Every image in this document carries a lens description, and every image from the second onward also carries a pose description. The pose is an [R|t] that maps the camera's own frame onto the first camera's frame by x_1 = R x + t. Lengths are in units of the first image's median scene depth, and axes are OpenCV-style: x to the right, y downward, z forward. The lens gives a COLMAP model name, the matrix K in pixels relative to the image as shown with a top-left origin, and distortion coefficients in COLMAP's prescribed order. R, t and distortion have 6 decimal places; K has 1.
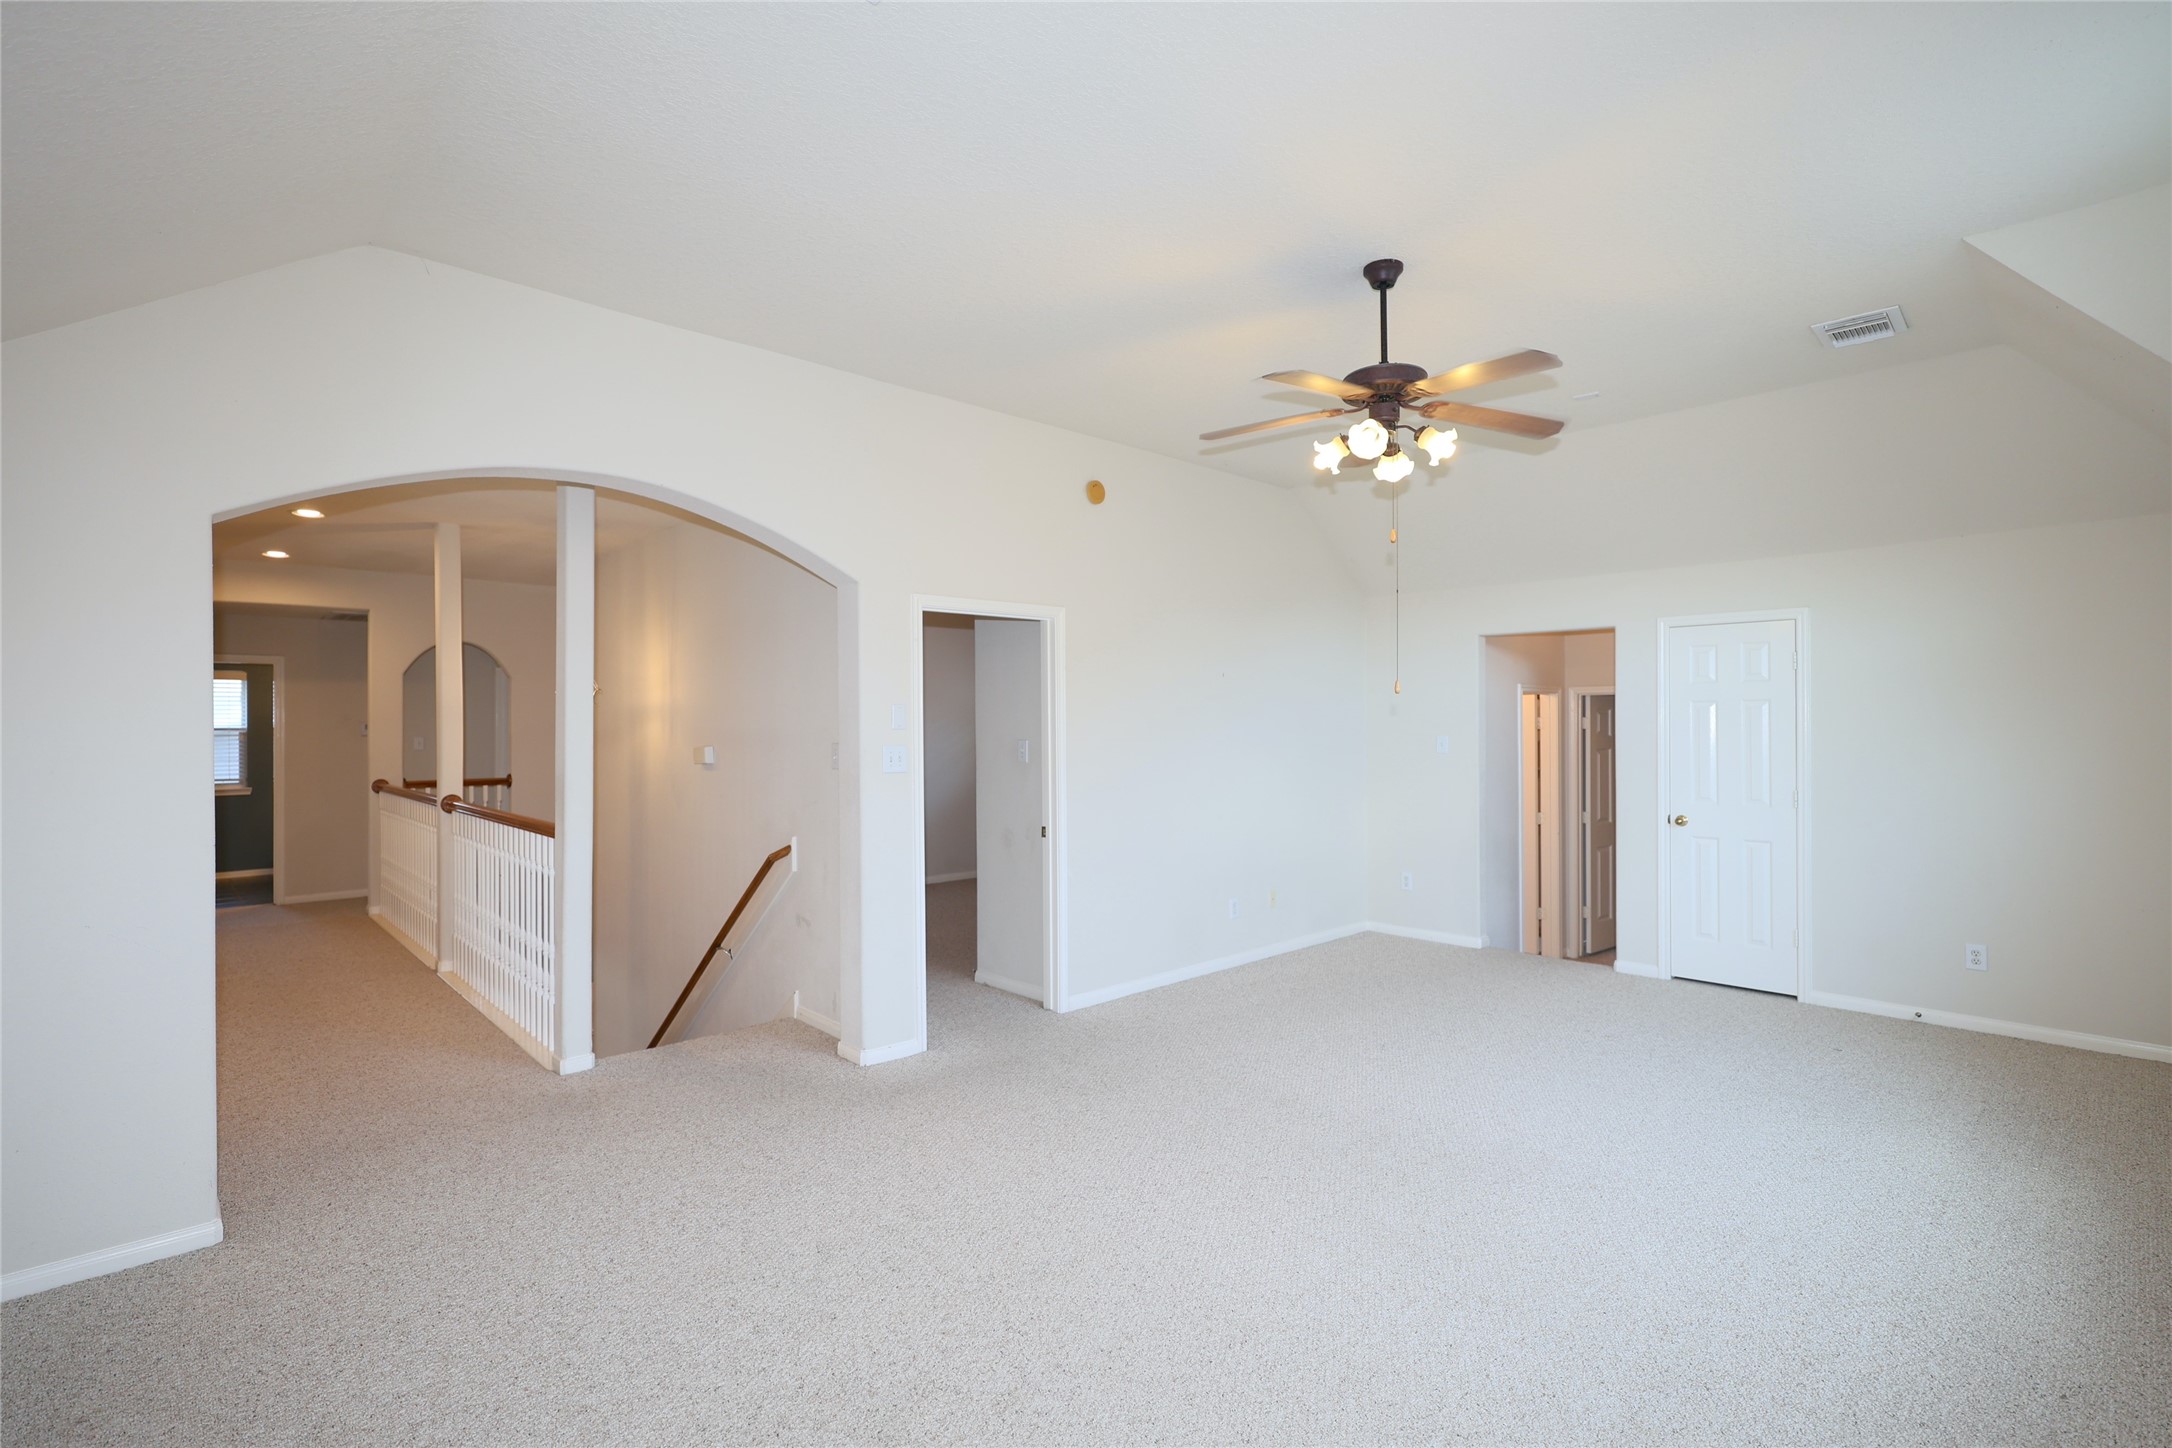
lens RADIAL K [[994.7, 0, 1081.8], [0, 994.7, 715.9], [0, 0, 1]] dist [-0.000507, -0.000298]
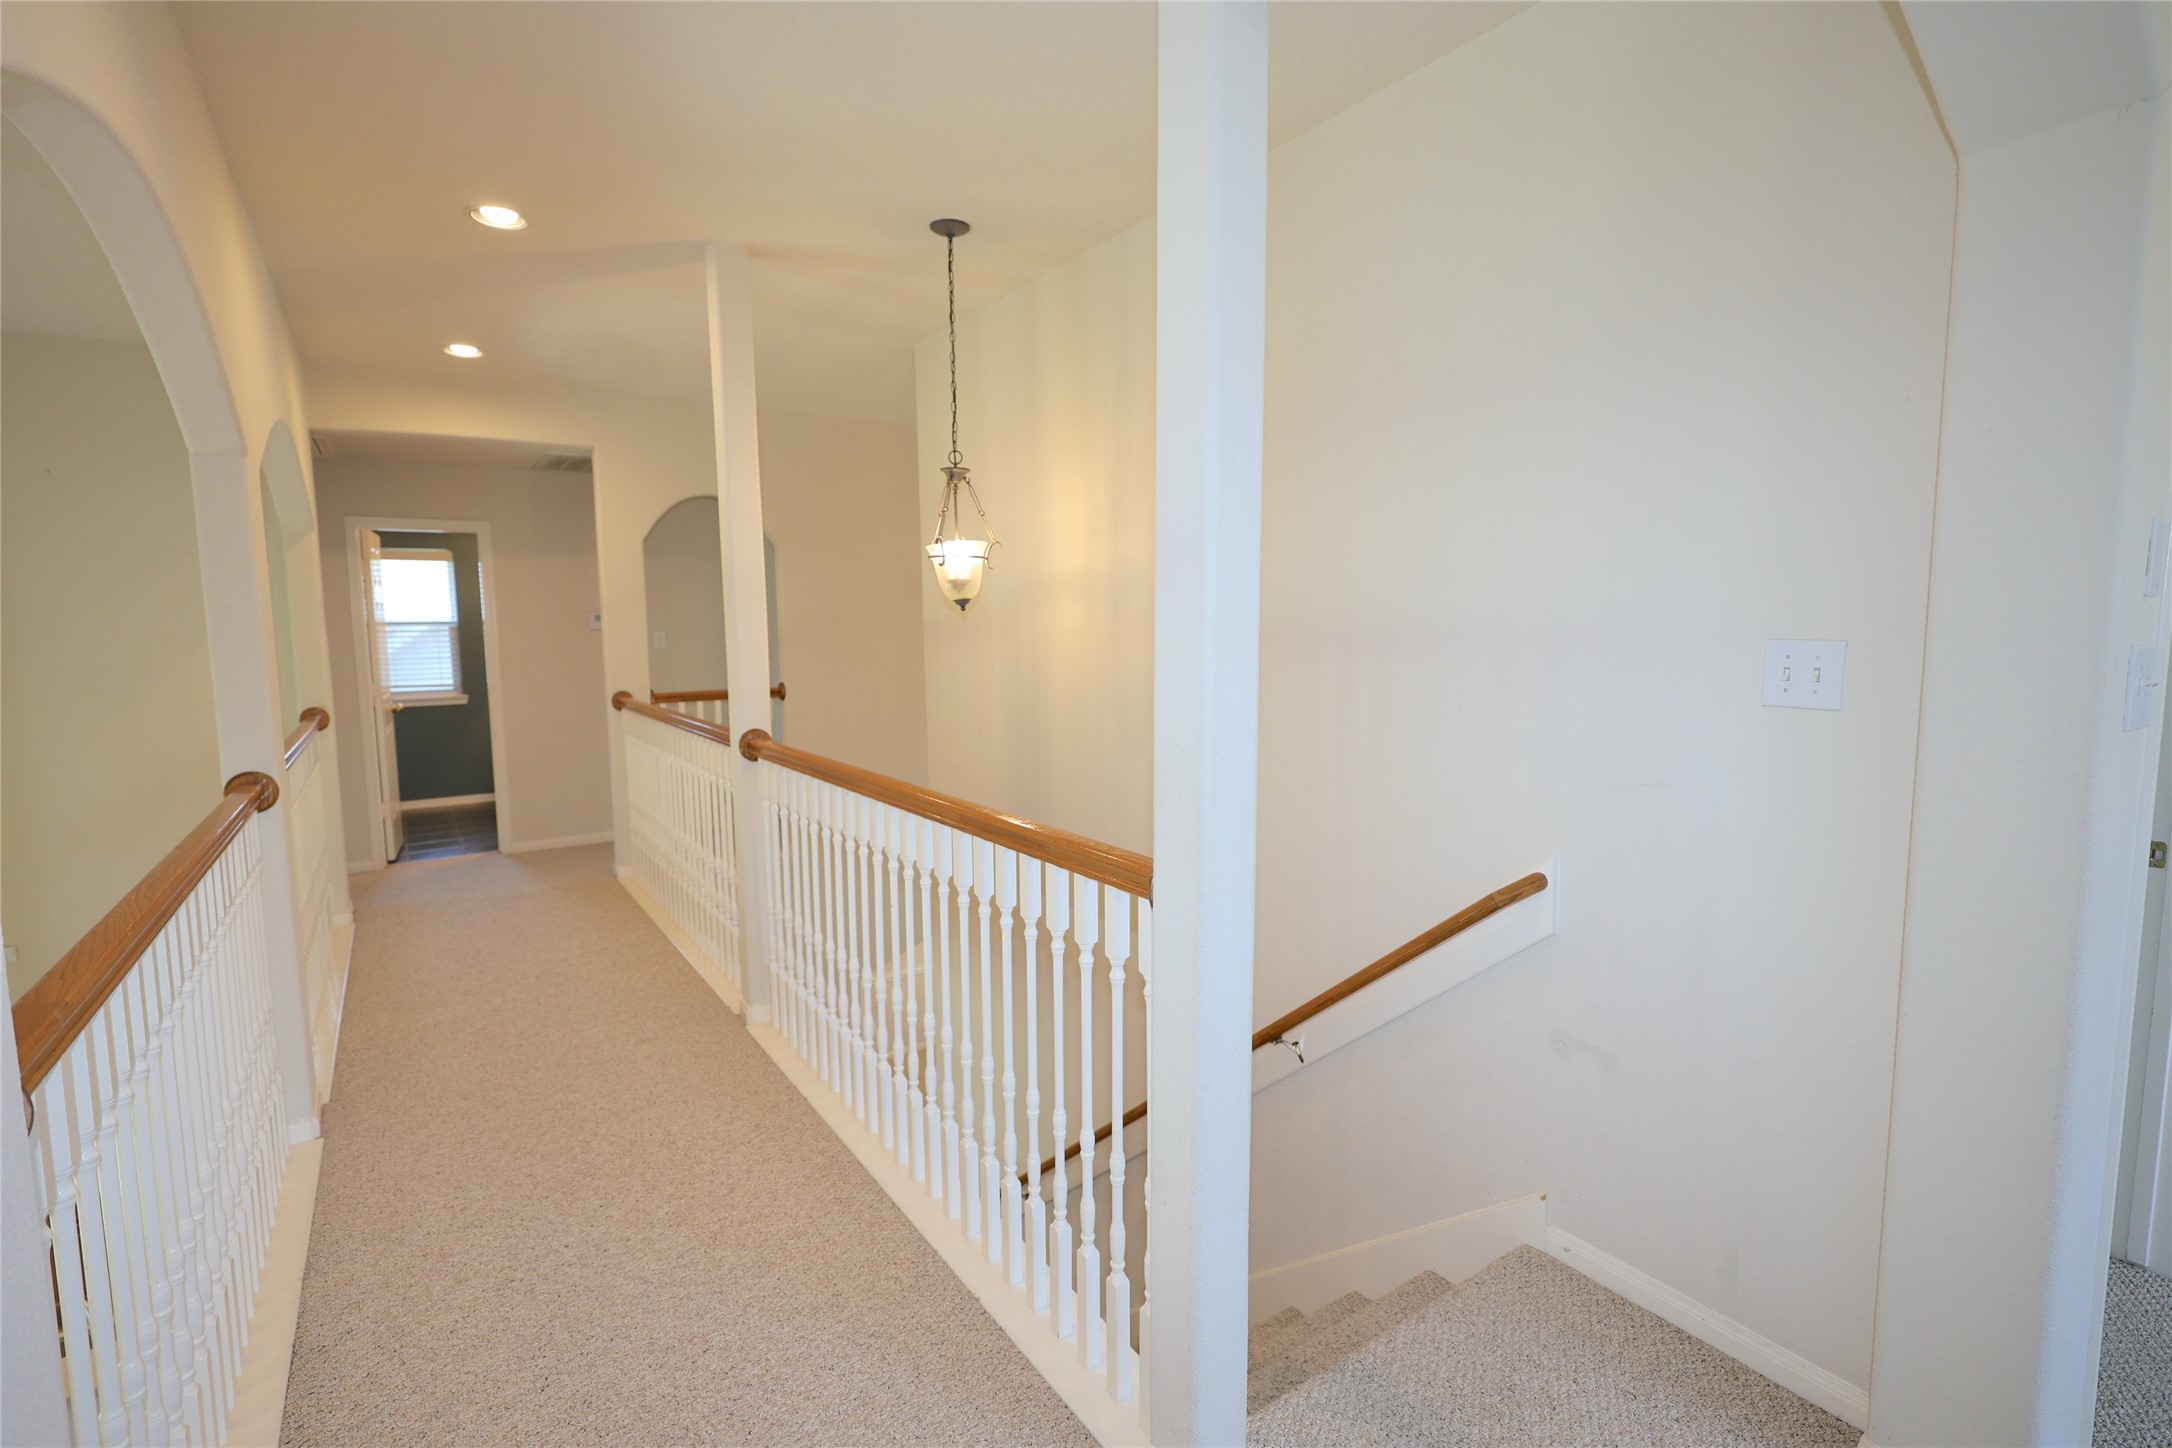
lens RADIAL K [[994.7, 0, 1081.8], [0, 994.7, 715.9], [0, 0, 1]] dist [-0.000507, -0.000298]
pose [[0.988177, 0.009787, -0.153007, -0.269286], [0.006267, 0.994549, 0.104086, 0.009271], [0.153192, -0.103814, 0.982728, 0.347298]]
